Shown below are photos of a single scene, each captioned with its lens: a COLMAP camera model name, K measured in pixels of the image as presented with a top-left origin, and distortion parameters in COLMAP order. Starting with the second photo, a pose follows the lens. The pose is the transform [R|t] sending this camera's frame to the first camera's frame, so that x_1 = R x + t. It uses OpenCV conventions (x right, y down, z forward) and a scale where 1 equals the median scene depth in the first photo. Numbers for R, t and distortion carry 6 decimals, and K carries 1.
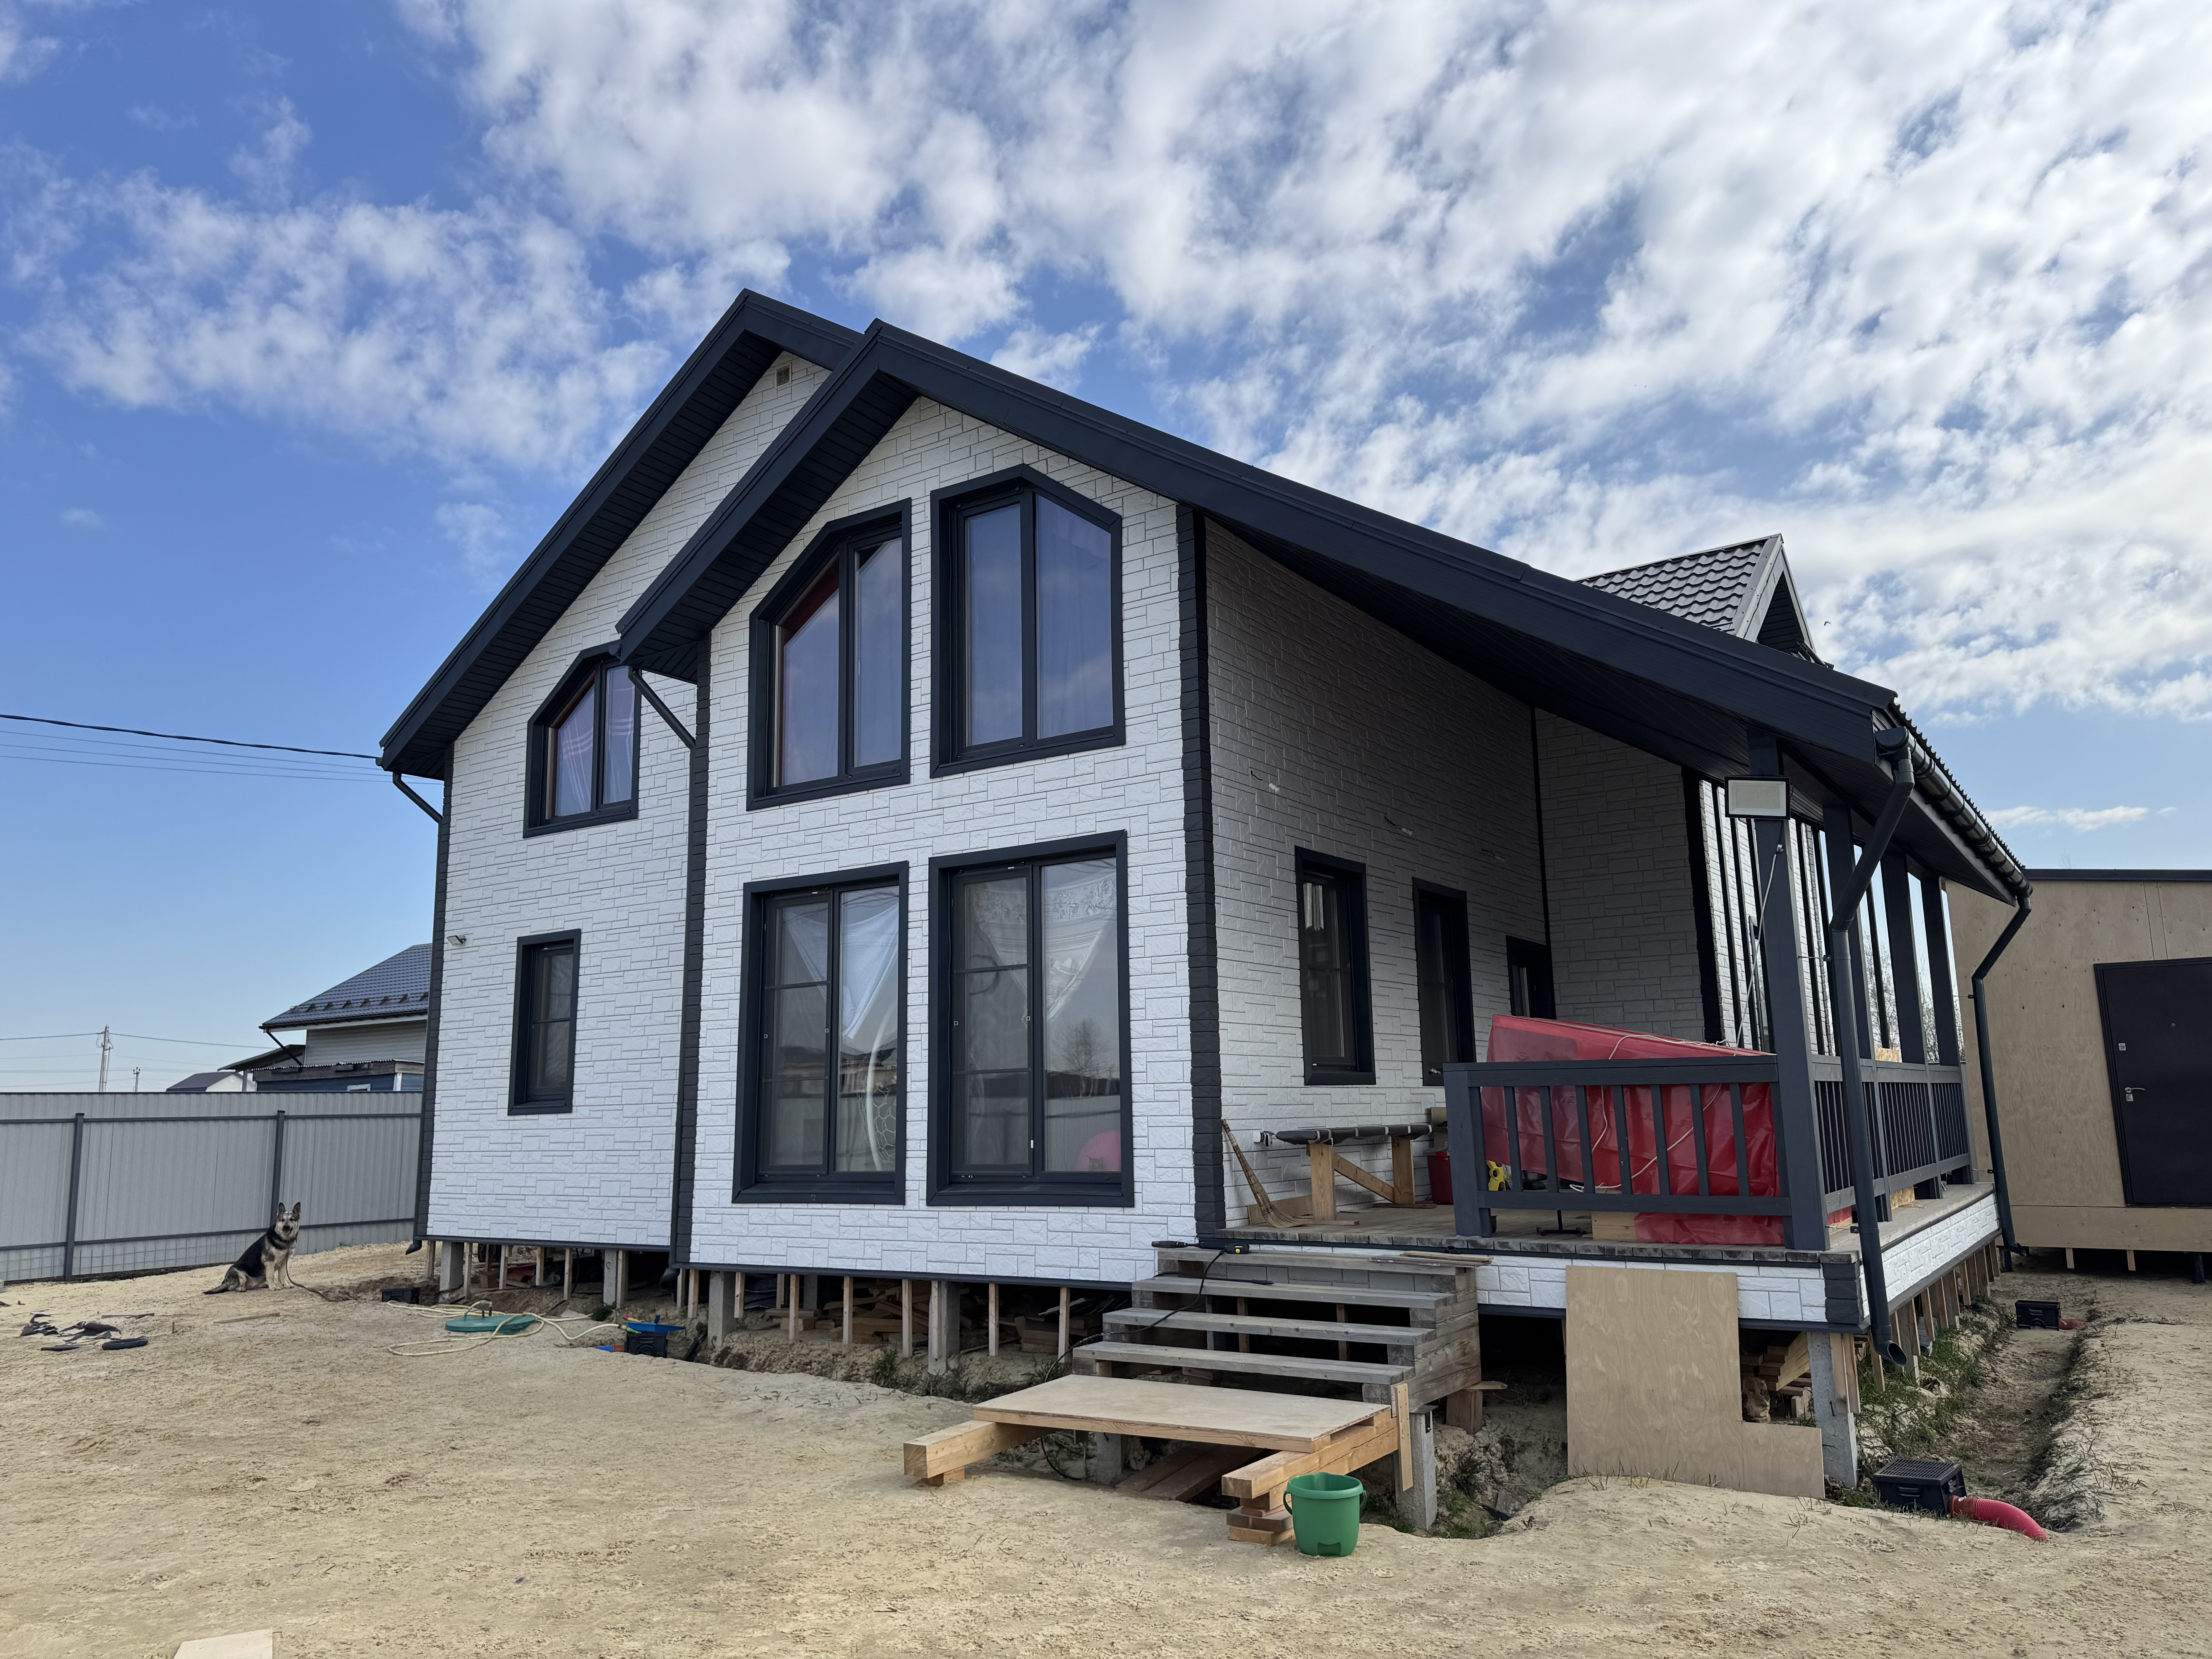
lens RADIAL K [[1533.3, 0, 1102.5], [0, 1533.3, 833.9], [0, 0, 1]] dist [0.157203, -0.259645]
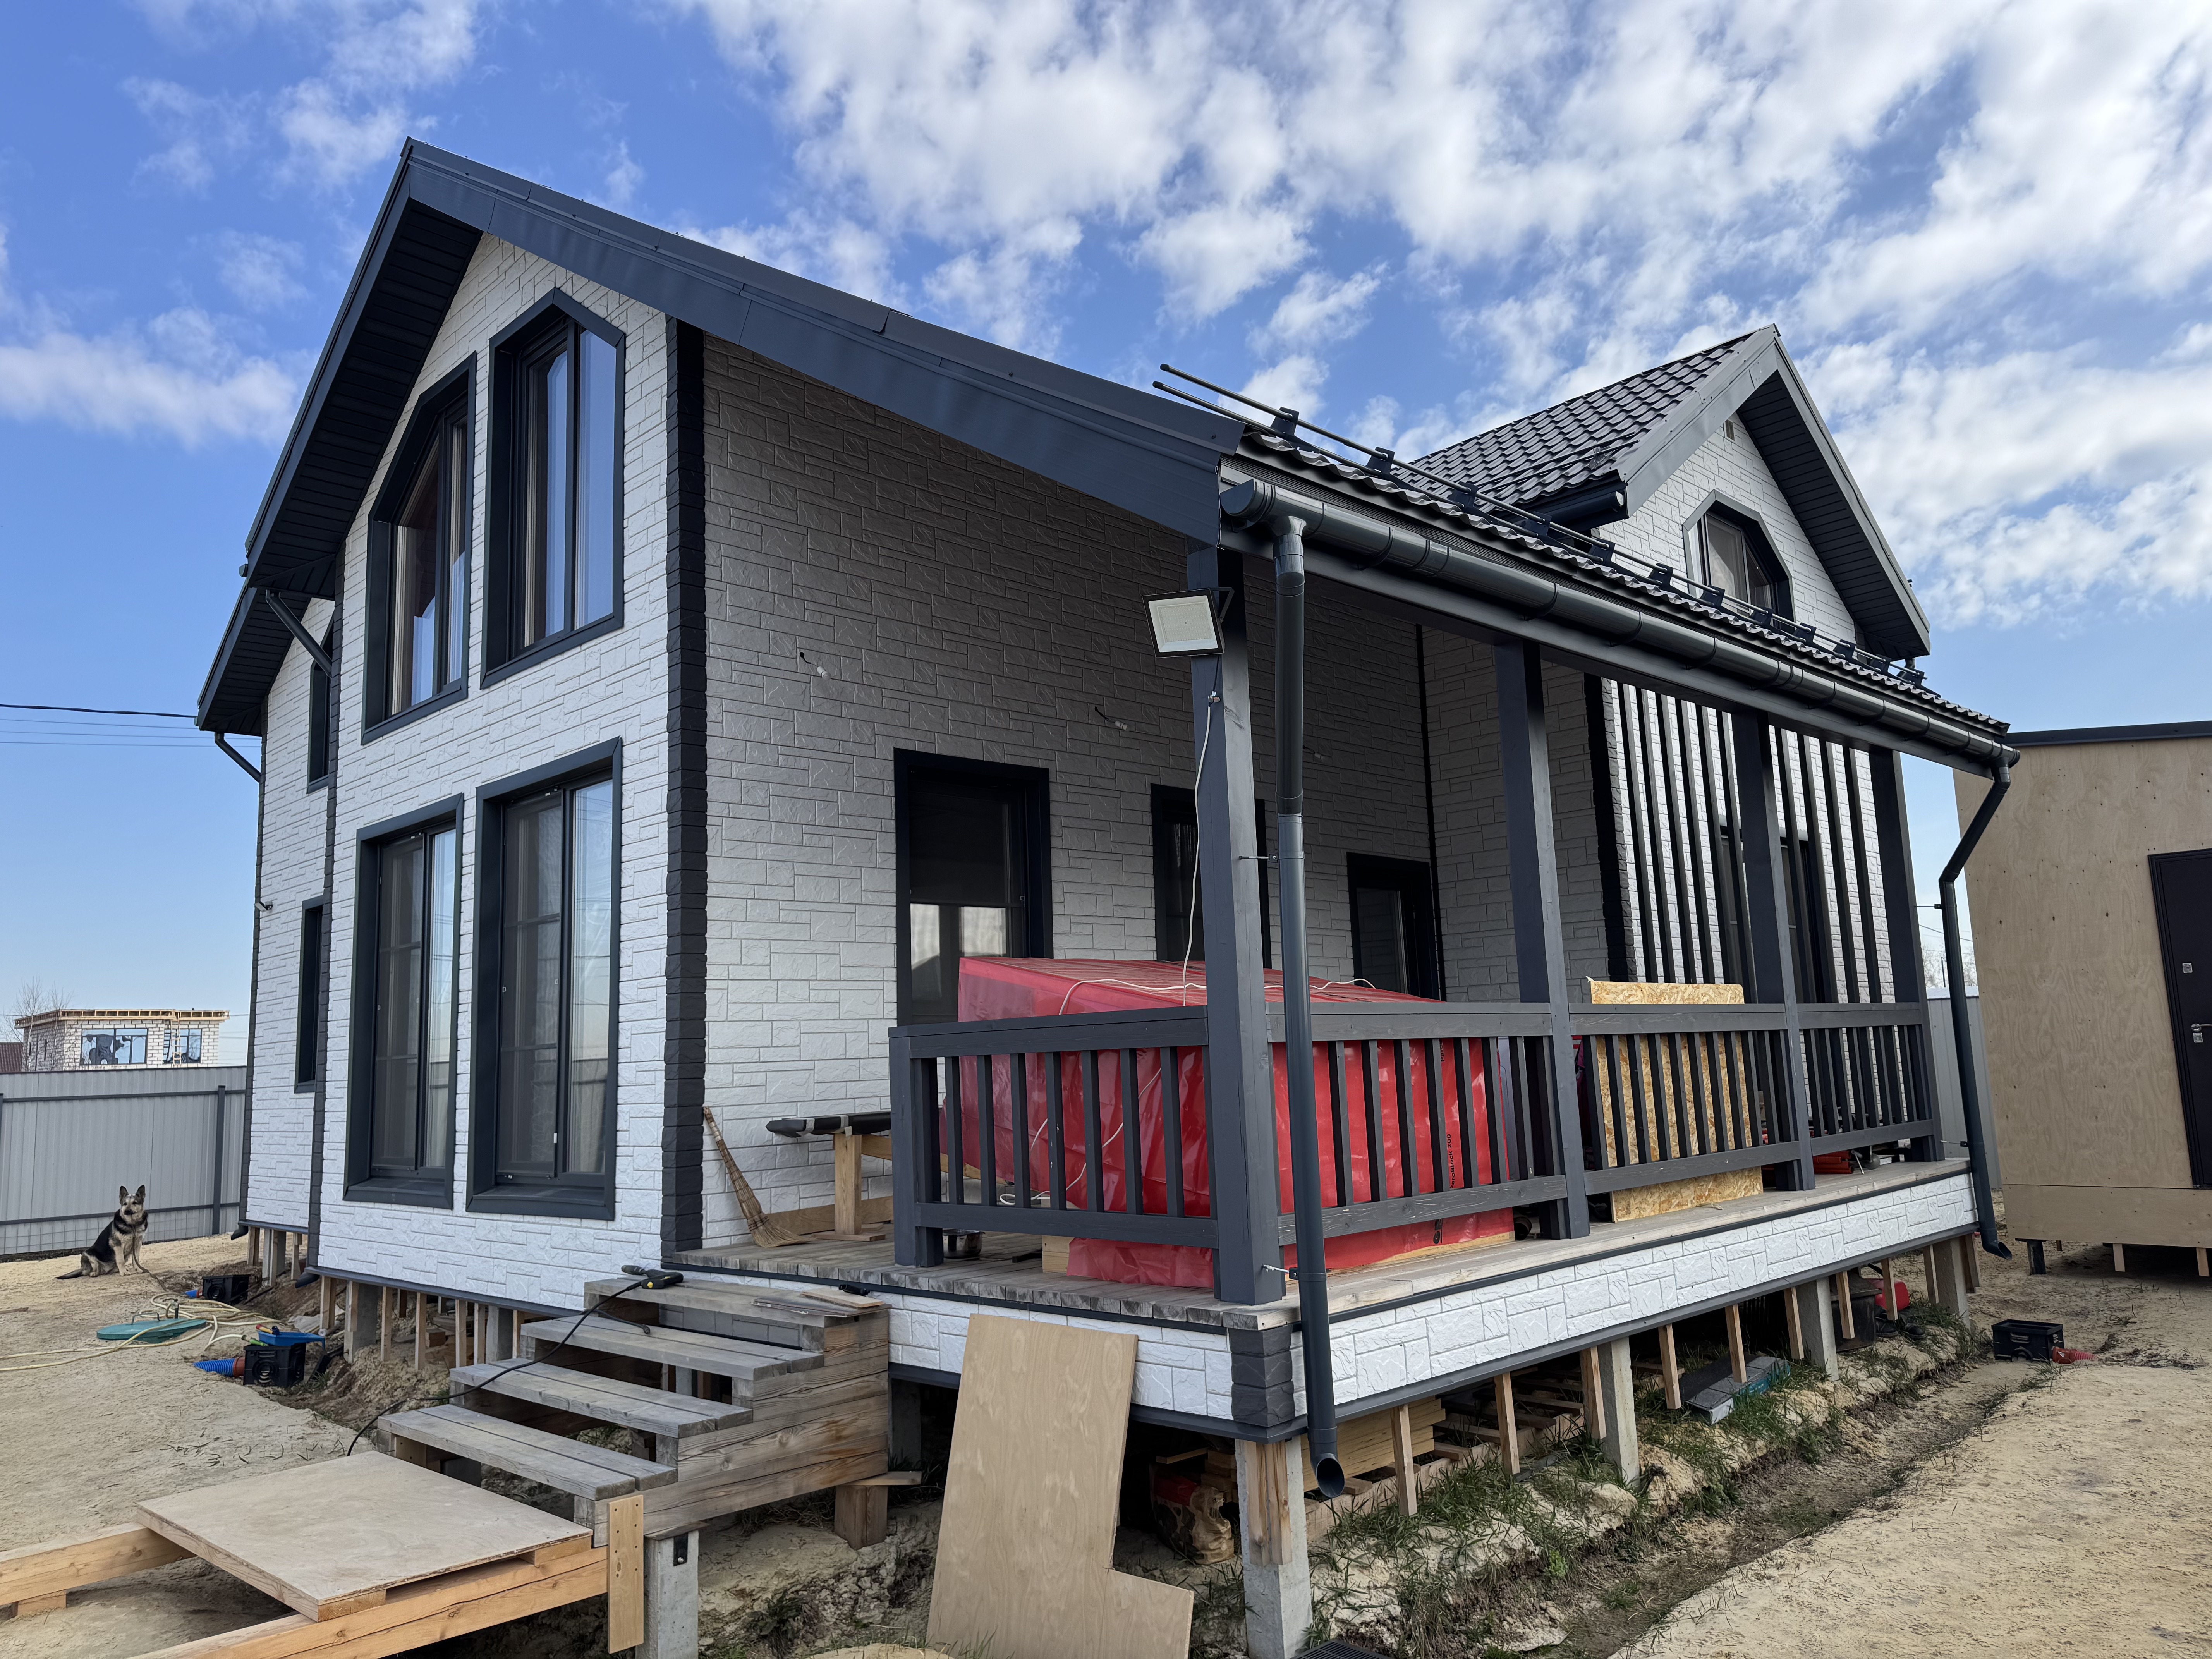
lens RADIAL K [[1534.3, 0, 1106.0], [0, 1534.3, 829.5], [0, 0, 1]] dist [0.135467, -0.207486]
pose [[0.982051, -0.046507, -0.182792, 0.352415], [0.052304, 0.998266, 0.027022, 0.031759], [0.181218, -0.036098, 0.982780, 0.240488]]
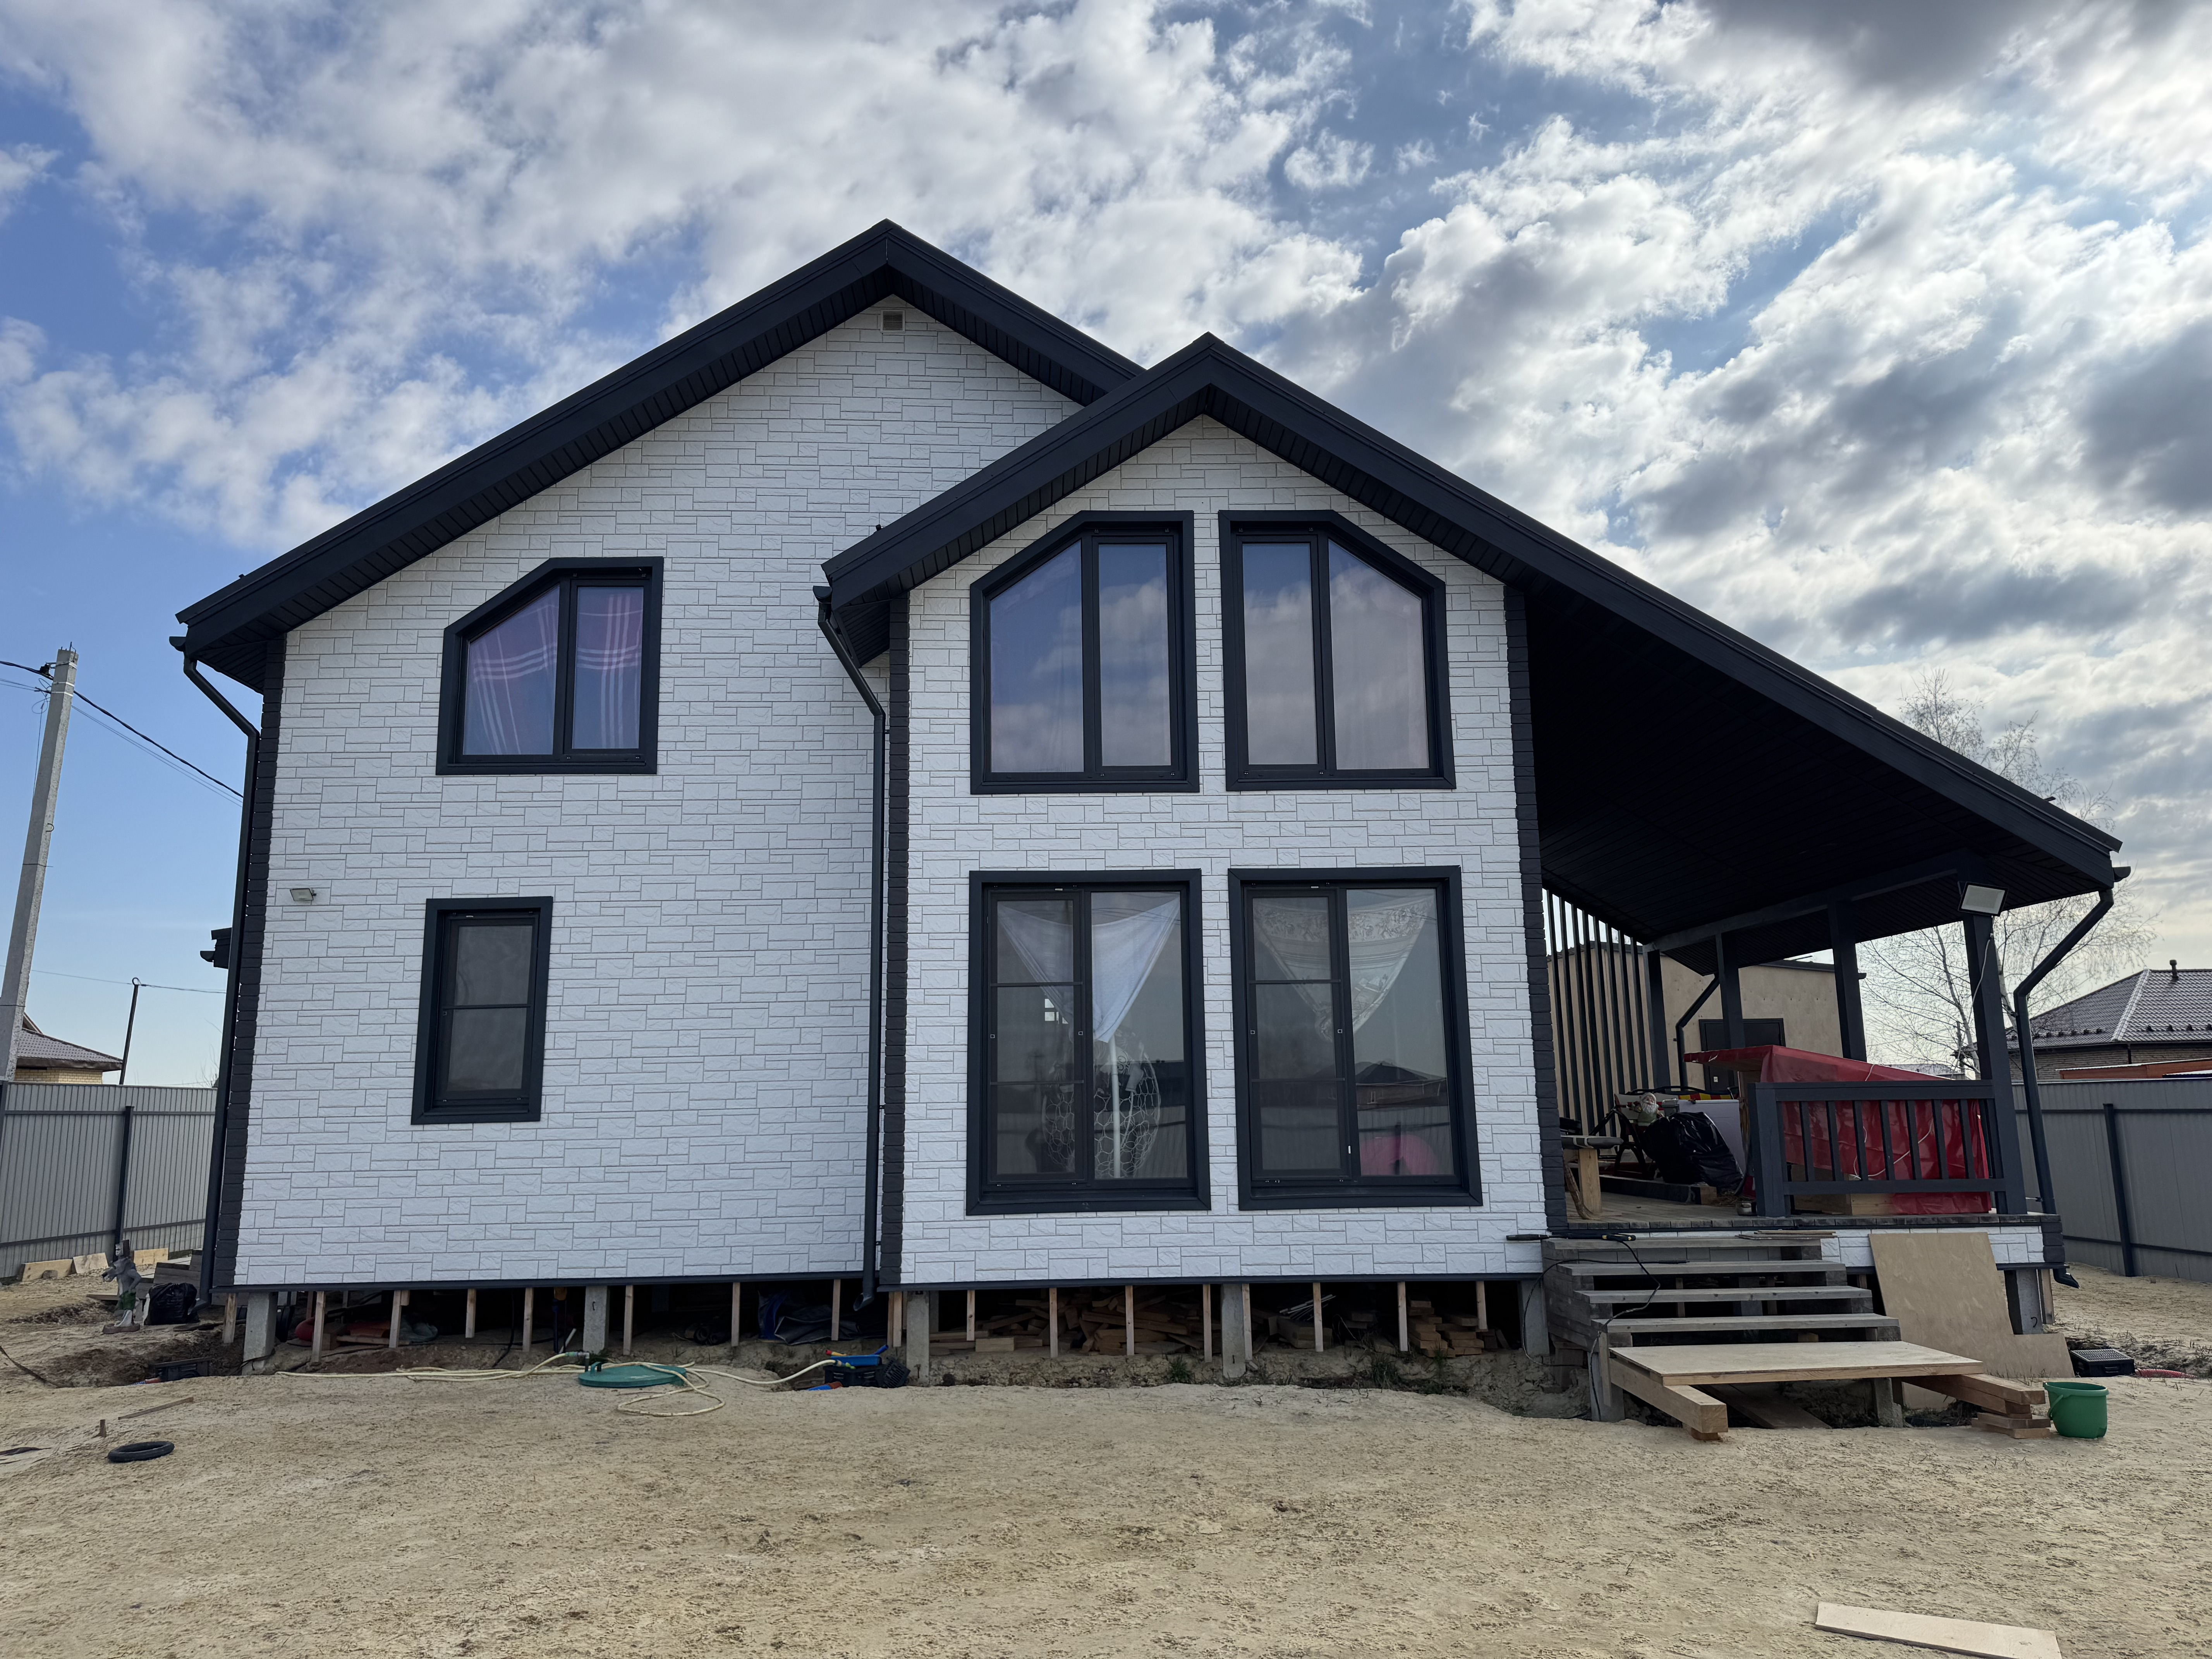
lens RADIAL K [[1533.3, 0, 1102.5], [0, 1533.3, 833.9], [0, 0, 1]] dist [0.157203, -0.259645]
pose [[0.810325, 0.111932, 0.575191, -0.745359], [-0.103184, 0.993505, -0.047971, 0.048491], [-0.576824, -0.020478, 0.816611, 0.209577]]
